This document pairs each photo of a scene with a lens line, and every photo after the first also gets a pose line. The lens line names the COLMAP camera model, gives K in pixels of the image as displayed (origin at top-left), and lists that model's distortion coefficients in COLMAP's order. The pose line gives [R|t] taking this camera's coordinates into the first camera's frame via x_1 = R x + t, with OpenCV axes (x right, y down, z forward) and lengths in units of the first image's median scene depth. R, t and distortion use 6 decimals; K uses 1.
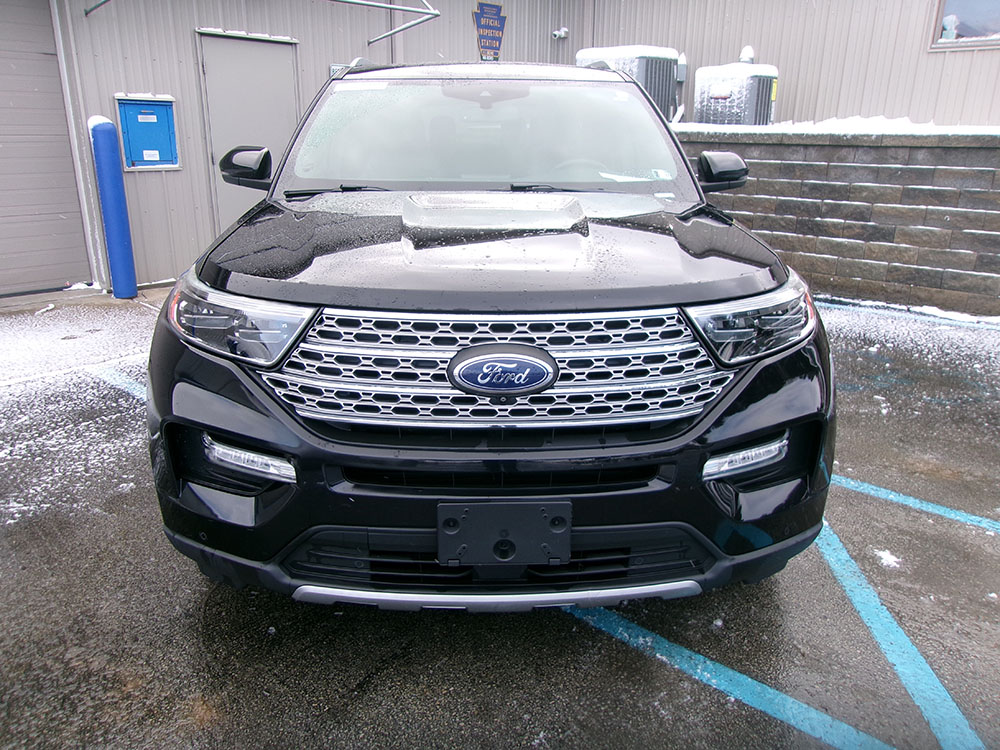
lens RADIAL K [[771.6, 0, 500.0], [0, 771.6, 375.0], [0, 0, 1]] dist [-0.004958, 0.005297]
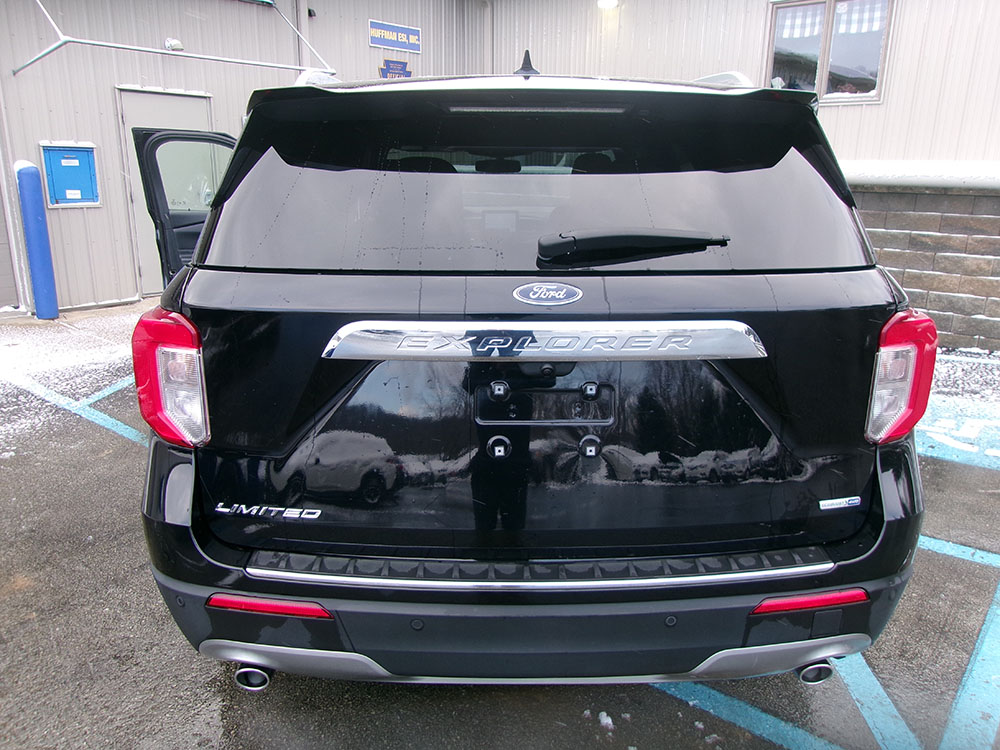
lens RADIAL K [[771.6, 0, 500.0], [0, 771.6, 375.0], [0, 0, 1]] dist [-0.004958, 0.005297]
pose [[0.999447, -0.005842, 0.032736, 0.137656], [0.007323, 0.998946, -0.045313, 0.037512], [-0.032437, 0.045528, 0.998436, -0.144216]]
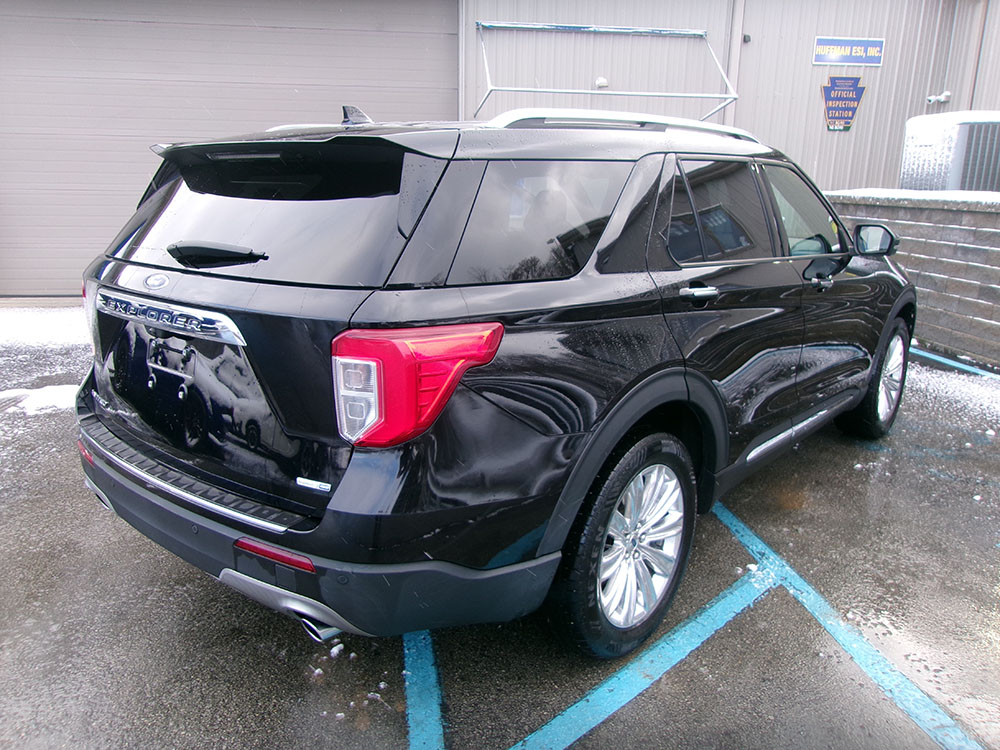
lens RADIAL K [[763.2, 0, 498.5], [0, 763.2, 384.1], [0, 0, 1]] dist [0.006919, 0.004039]
pose [[0.766023, 0.171362, -0.619551, 0.478068], [-0.204666, 0.978673, 0.017639, 0.011645], [0.609361, 0.113289, 0.784758, -0.088387]]
